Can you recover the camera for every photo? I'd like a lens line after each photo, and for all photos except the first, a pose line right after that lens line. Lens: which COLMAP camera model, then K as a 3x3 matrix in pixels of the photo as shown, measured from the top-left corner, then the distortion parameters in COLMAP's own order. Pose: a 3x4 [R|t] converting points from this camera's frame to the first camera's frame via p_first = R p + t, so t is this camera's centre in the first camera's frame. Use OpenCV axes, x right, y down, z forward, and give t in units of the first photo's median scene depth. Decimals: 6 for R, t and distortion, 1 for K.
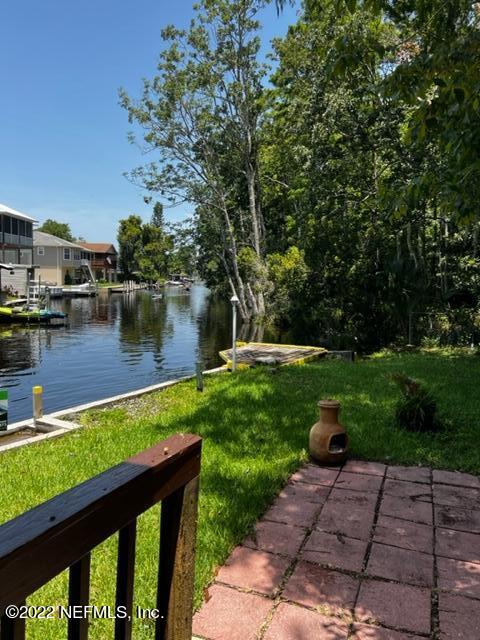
lens RADIAL K [[480.0, 0, 250.9], [0, 480.0, 319.4], [0, 0, 1]] dist [0.077773, -0.115644]
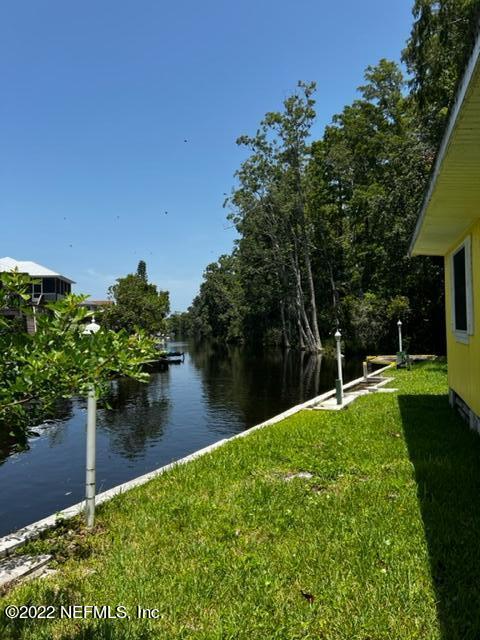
lens RADIAL K [[479.9, 0, 240.0], [0, 479.9, 320.0], [0, 0, 1]] dist [0.082608, -0.124805]
pose [[0.996554, -0.040970, 0.072123, -0.455058], [0.048429, 0.993303, -0.104900, 0.063339], [-0.067343, 0.108031, 0.991864, -0.411550]]
